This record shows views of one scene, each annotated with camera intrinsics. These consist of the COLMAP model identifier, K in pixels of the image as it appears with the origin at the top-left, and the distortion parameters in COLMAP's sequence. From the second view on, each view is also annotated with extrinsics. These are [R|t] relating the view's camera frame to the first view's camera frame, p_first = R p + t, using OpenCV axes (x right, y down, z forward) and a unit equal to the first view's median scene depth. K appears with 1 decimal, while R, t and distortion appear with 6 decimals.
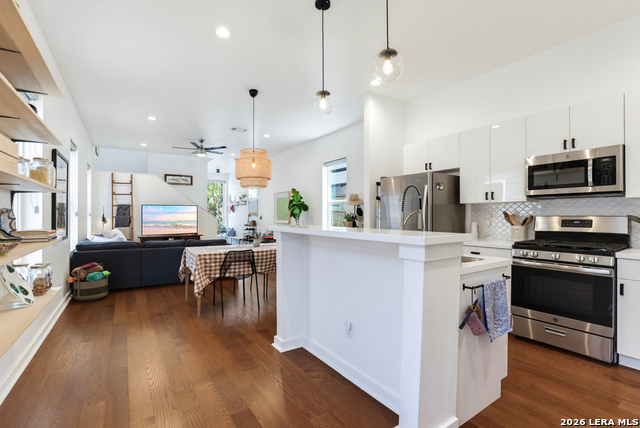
lens RADIAL K [[300.5, 0, 319.5], [0, 300.5, 216.2], [0, 0, 1]] dist [-0.027394, 0.002774]
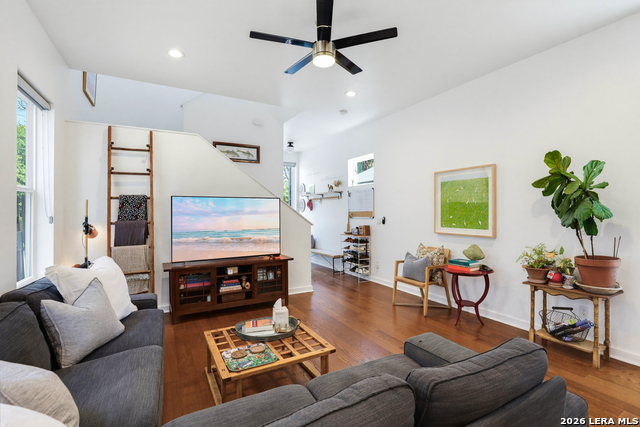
lens RADIAL K [[300.5, 0, 321.5], [0, 300.5, 209.5], [0, 0, 1]] dist [-0.027394, 0.002774]
pose [[0.996660, -0.002257, -0.081633, -0.315430], [0.001337, 0.999935, -0.011324, -0.011708], [0.081653, 0.011177, 0.996598, 0.537067]]
